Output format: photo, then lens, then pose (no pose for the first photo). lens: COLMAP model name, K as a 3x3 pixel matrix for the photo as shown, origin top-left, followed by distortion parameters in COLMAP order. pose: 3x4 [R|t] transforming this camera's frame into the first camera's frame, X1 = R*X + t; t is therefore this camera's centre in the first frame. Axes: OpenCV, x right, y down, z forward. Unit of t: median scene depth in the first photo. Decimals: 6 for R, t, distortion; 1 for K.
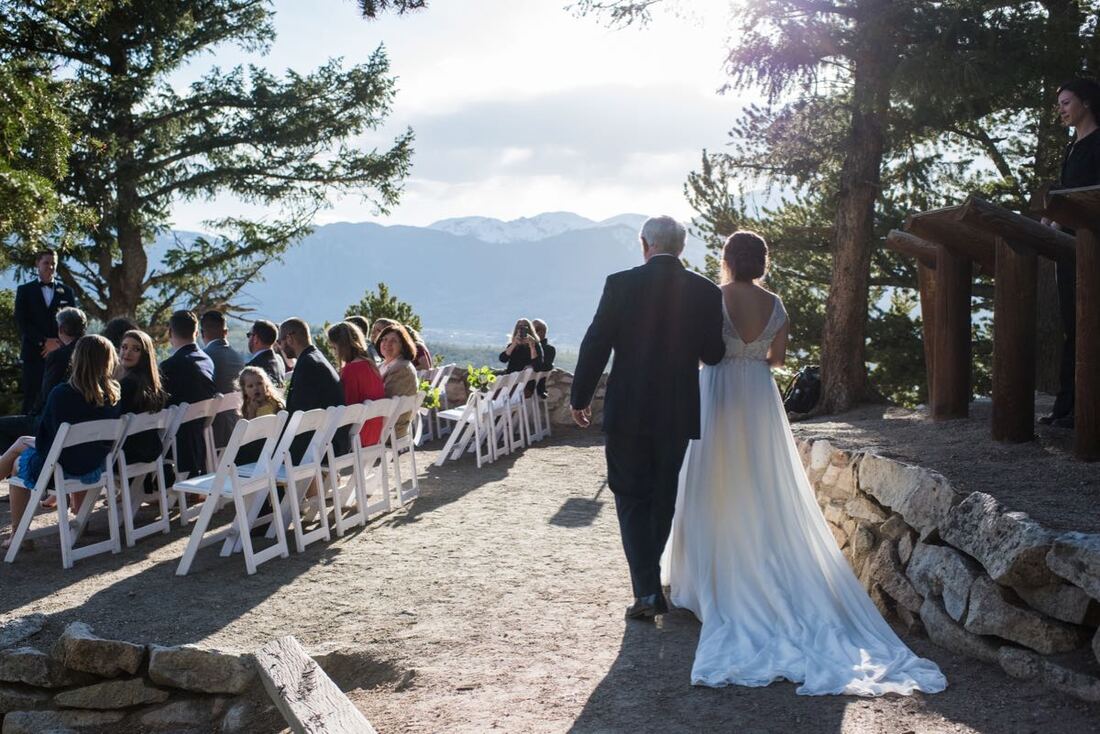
lens RADIAL K [[1336.0, 0, 550.0], [0, 1336.0, 367.0], [0, 0, 1]] dist [0.001269, 0.001348]
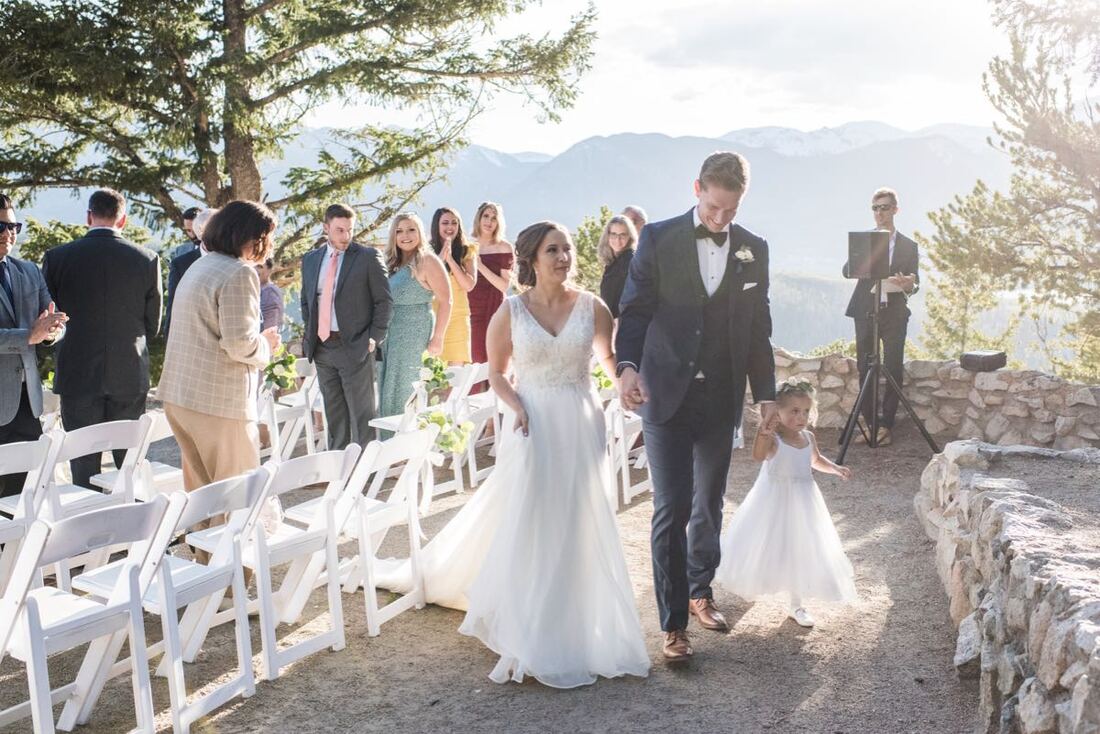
lens RADIAL K [[1336.0, 0, 550.0], [0, 1336.0, 367.0], [0, 0, 1]] dist [0.001269, 0.001348]
pose [[0.972685, 0.034797, -0.229506, 0.044453], [-0.019922, 0.997566, 0.066816, -0.023723], [0.231273, -0.060418, 0.971011, 0.240090]]
